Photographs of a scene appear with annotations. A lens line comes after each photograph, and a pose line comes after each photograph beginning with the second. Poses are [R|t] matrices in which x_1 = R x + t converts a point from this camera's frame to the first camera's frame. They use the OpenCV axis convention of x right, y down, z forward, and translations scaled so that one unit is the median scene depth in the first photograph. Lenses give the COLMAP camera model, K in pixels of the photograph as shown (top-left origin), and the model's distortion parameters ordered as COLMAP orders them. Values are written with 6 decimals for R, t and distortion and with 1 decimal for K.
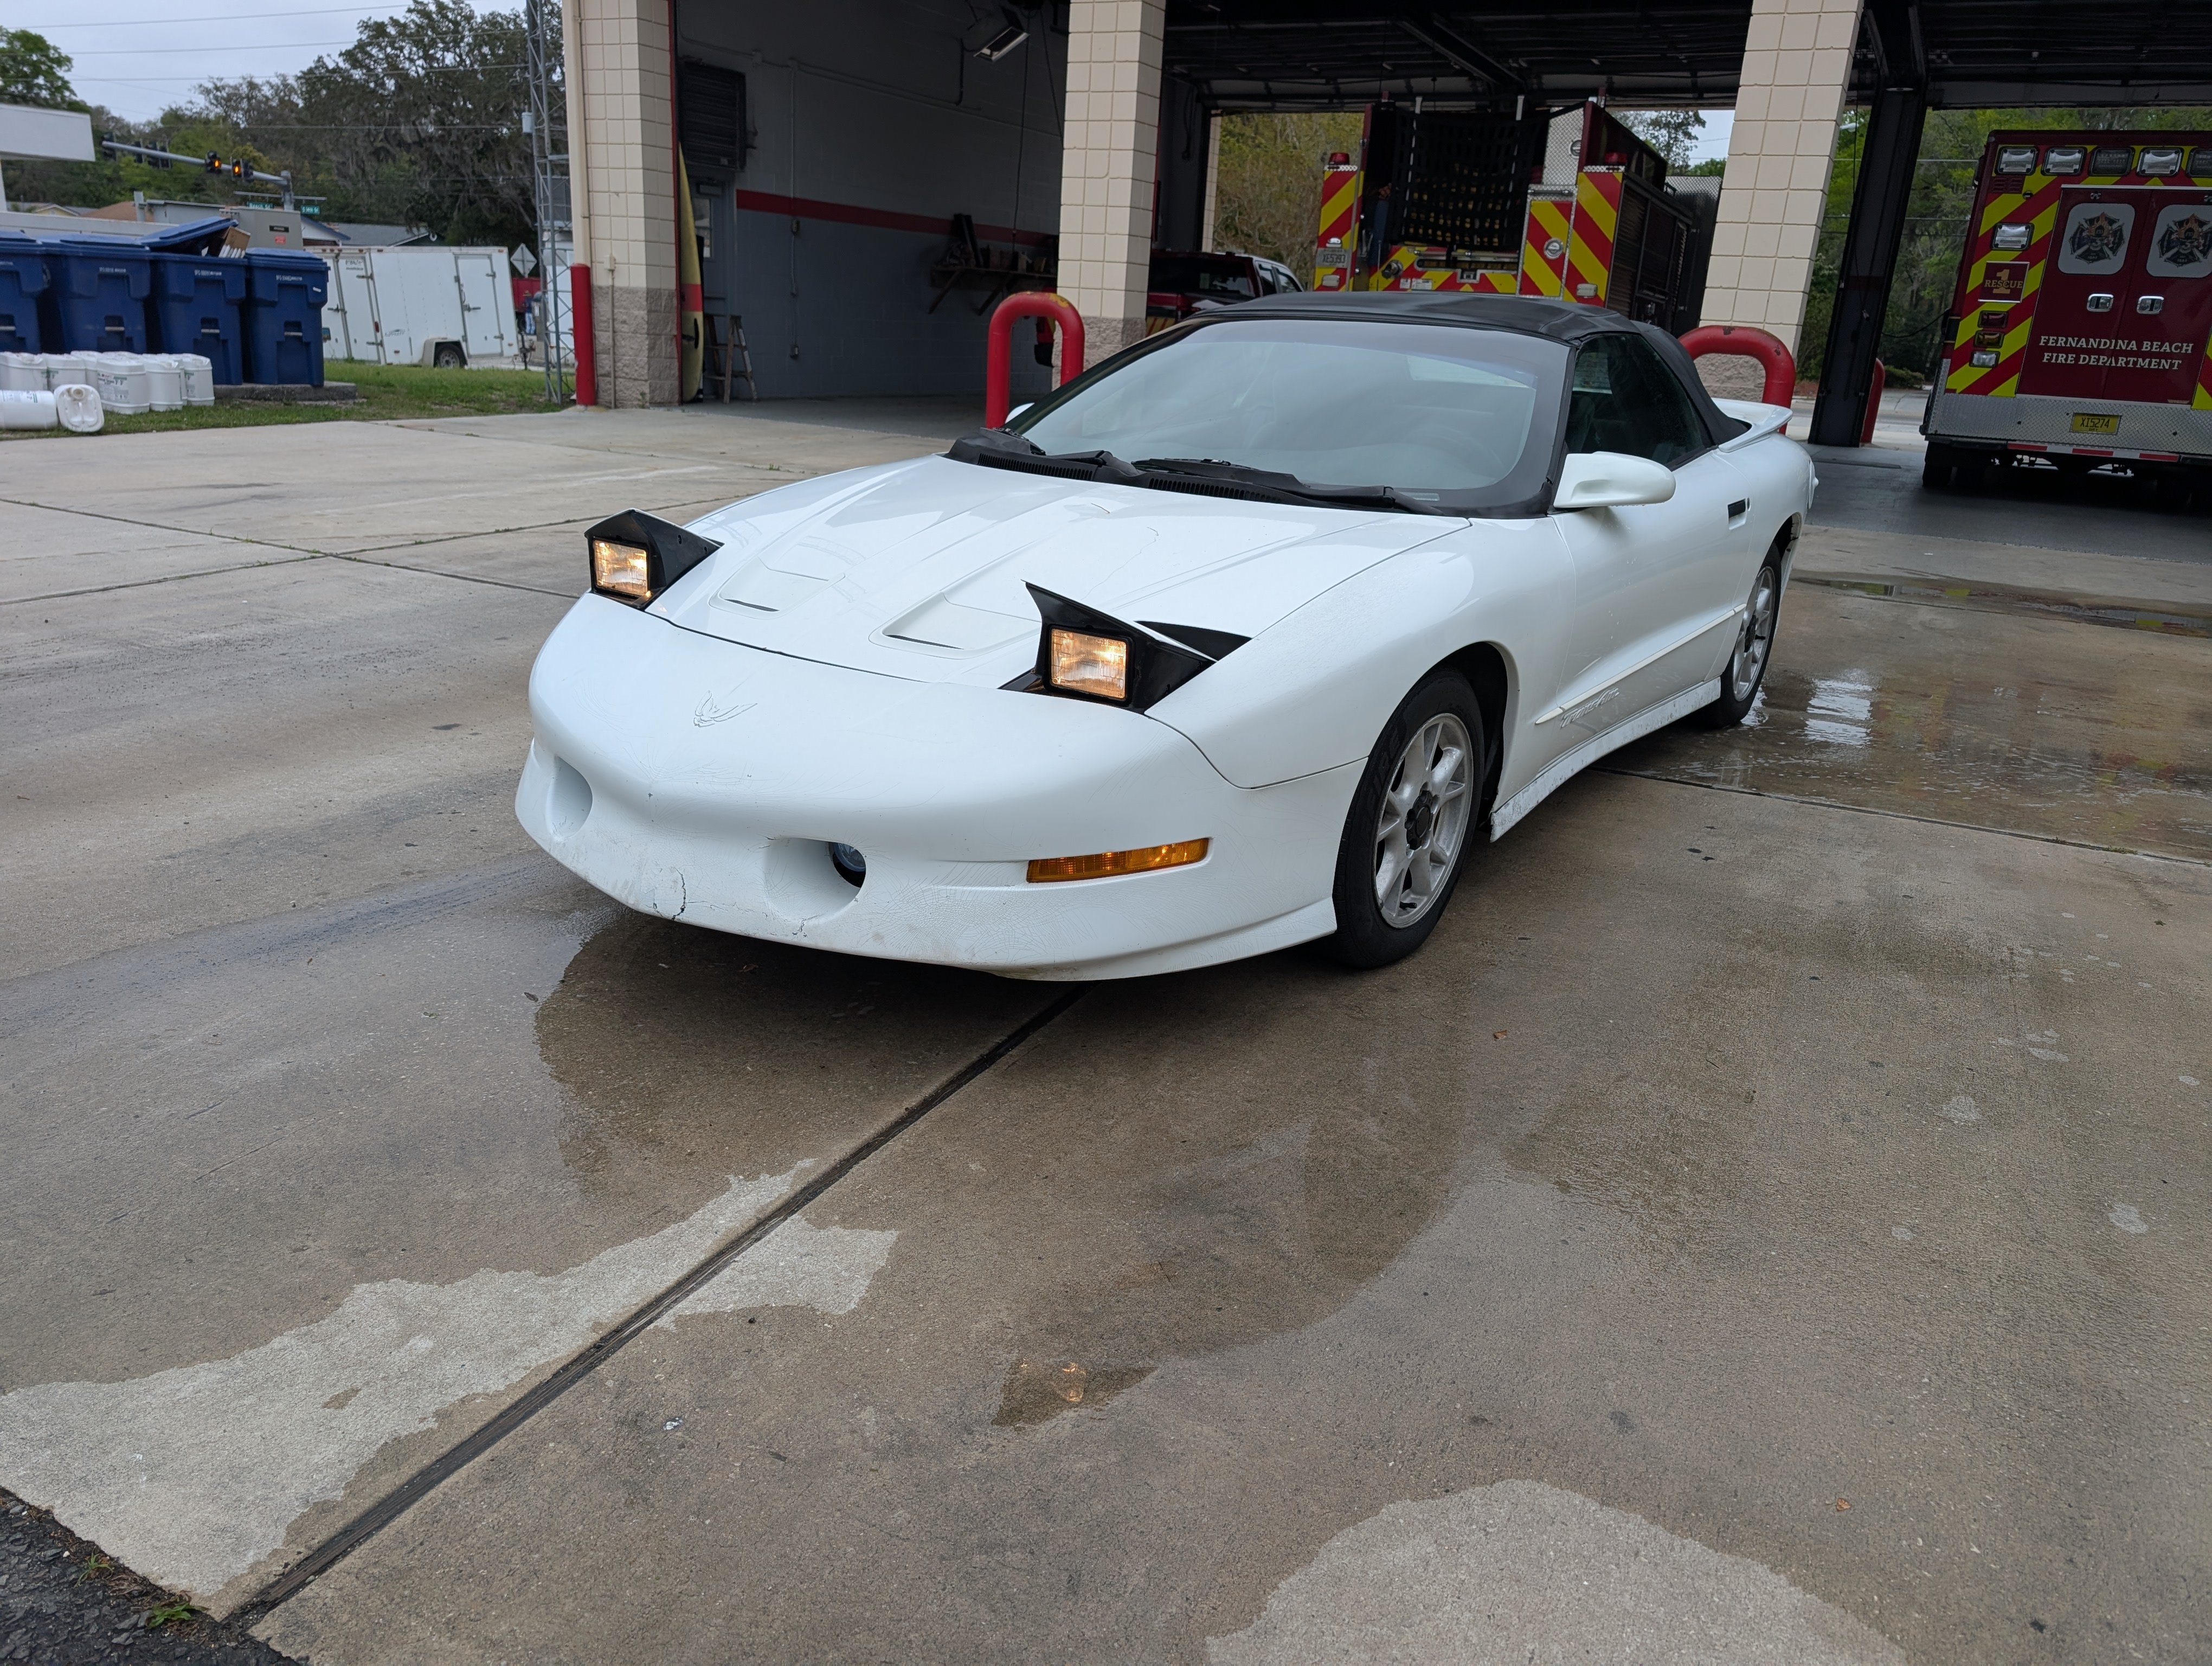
lens RADIAL K [[1568.3, 0, 1096.8], [0, 1568.3, 812.3], [0, 0, 1]] dist [0.014573, -0.011085]
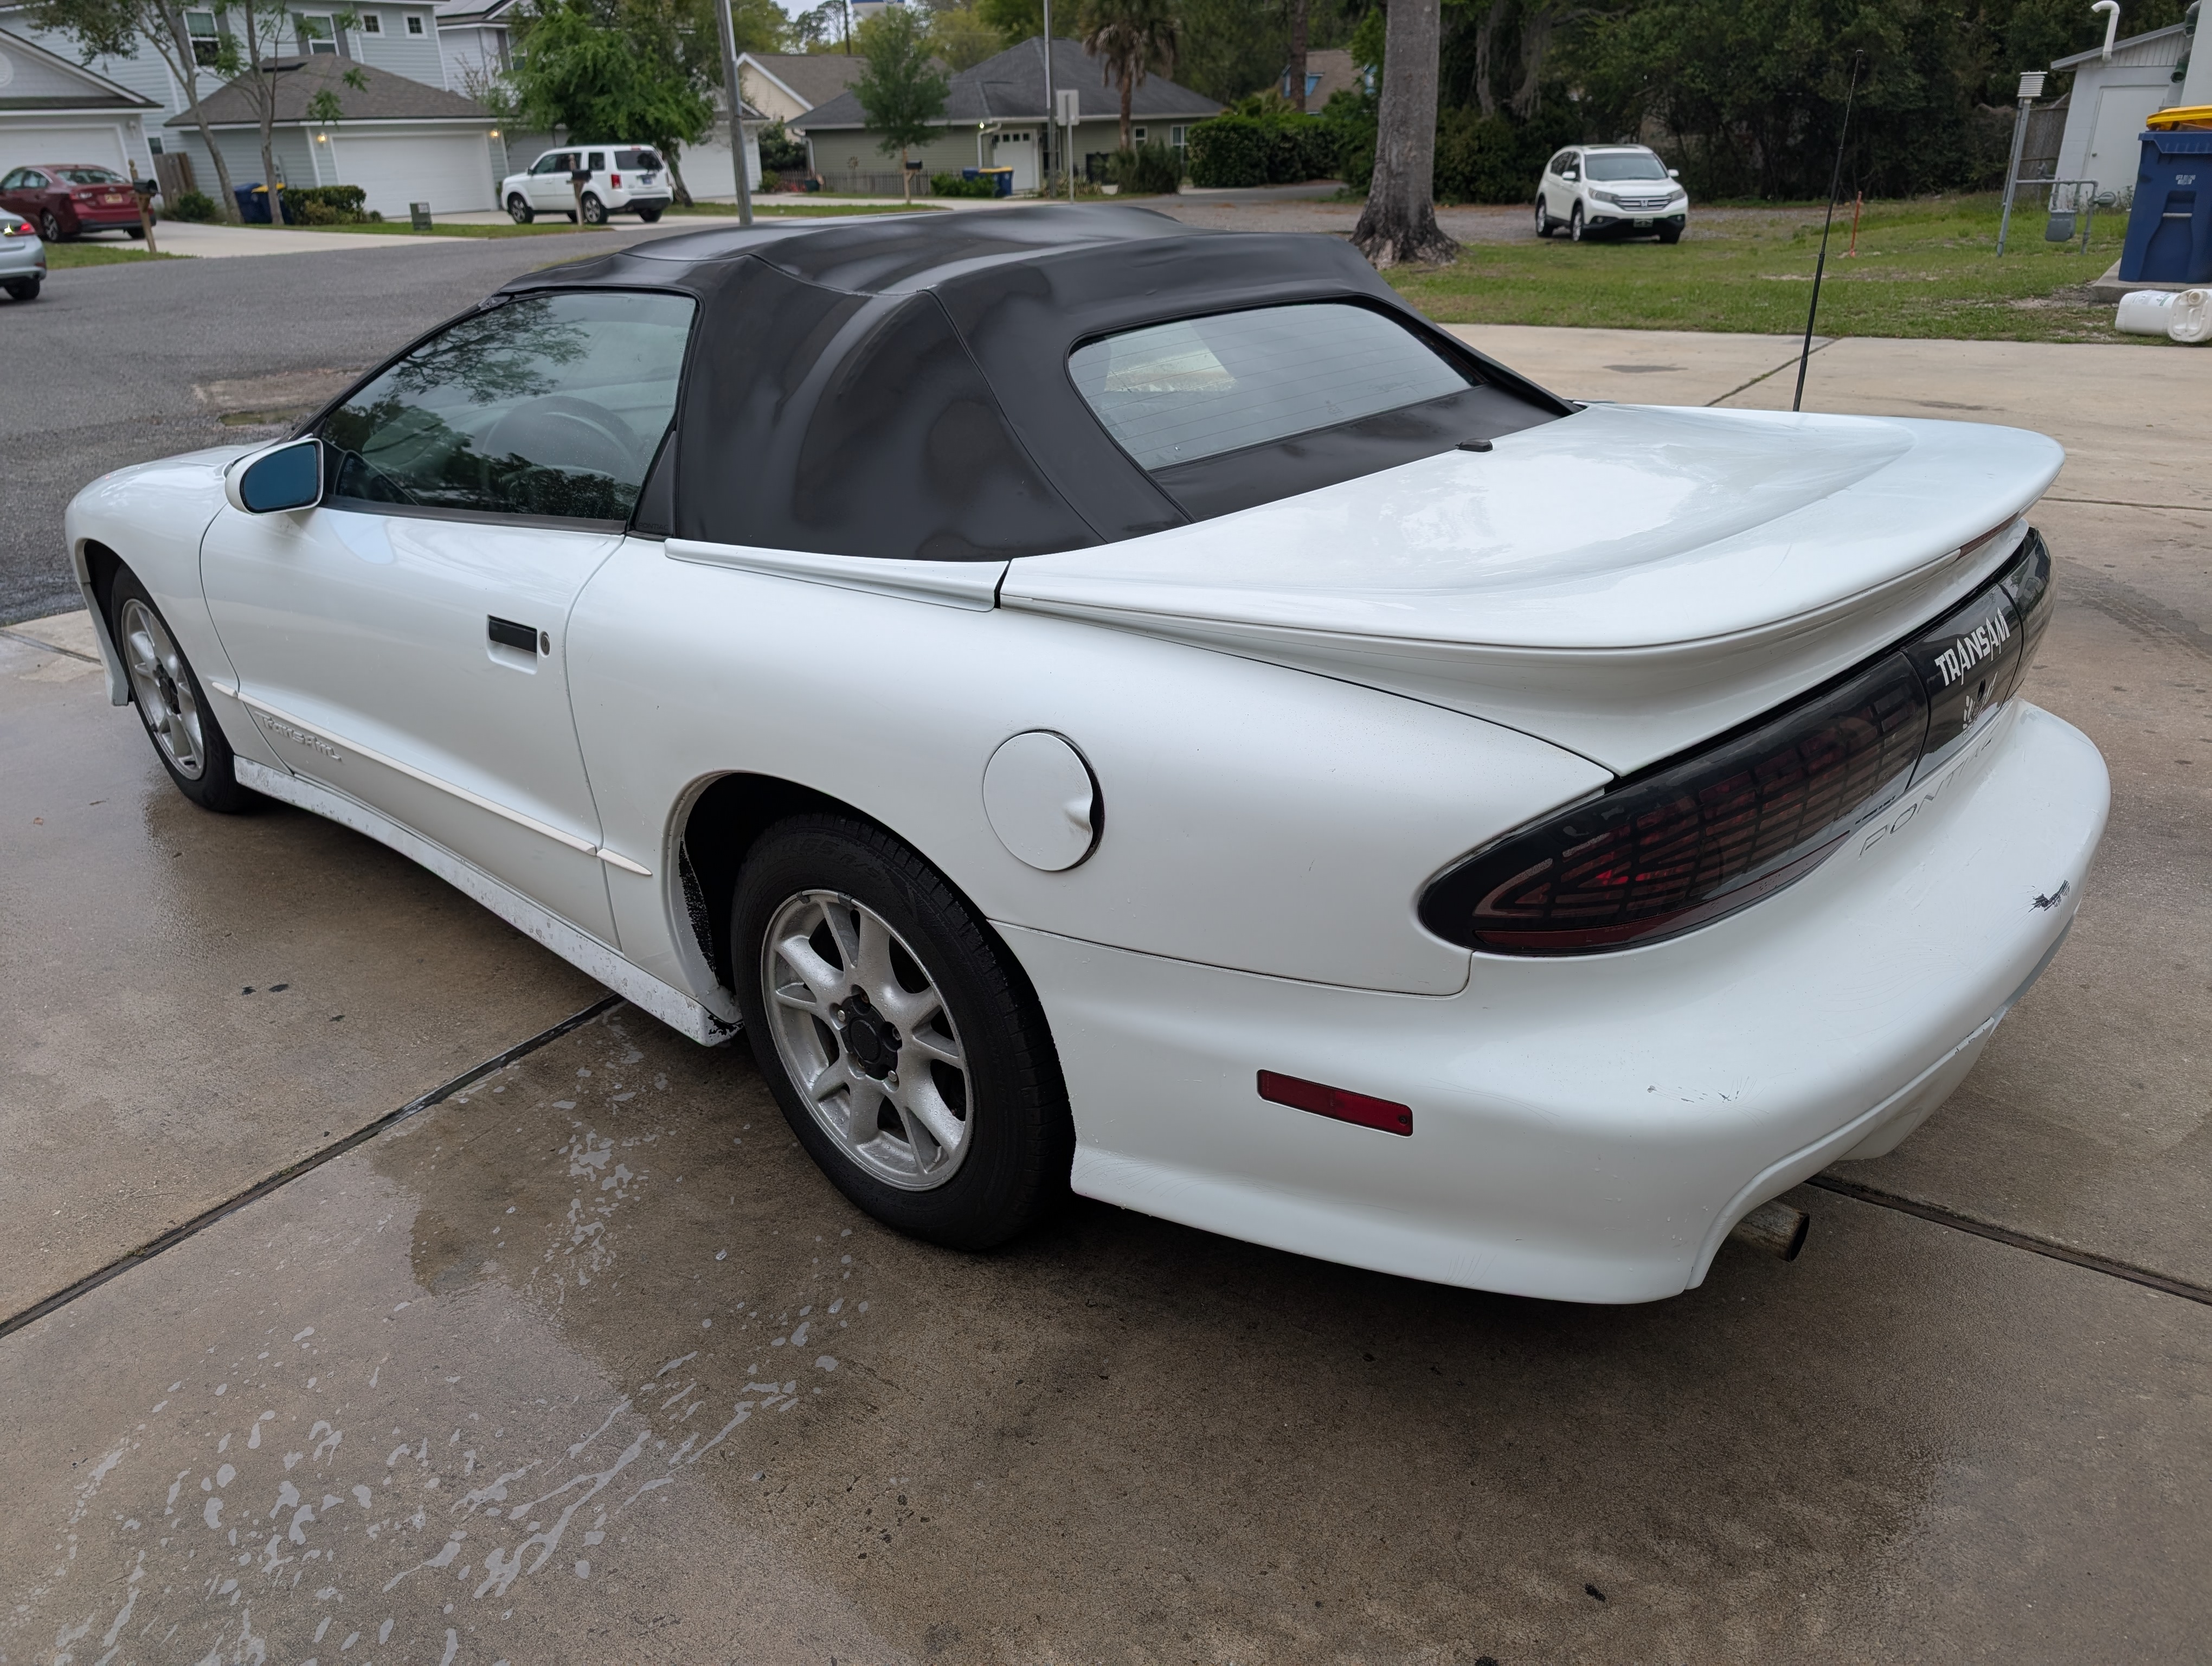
lens RADIAL K [[1568.3, 0, 1101.5], [0, 1568.3, 845.1], [0, 0, 1]] dist [0.014573, -0.011085]
pose [[-0.109084, 0.369387, -0.922851, 0.293432], [-0.286088, 0.877443, 0.385029, -0.127752], [0.951974, 0.306017, 0.009962, 0.393168]]
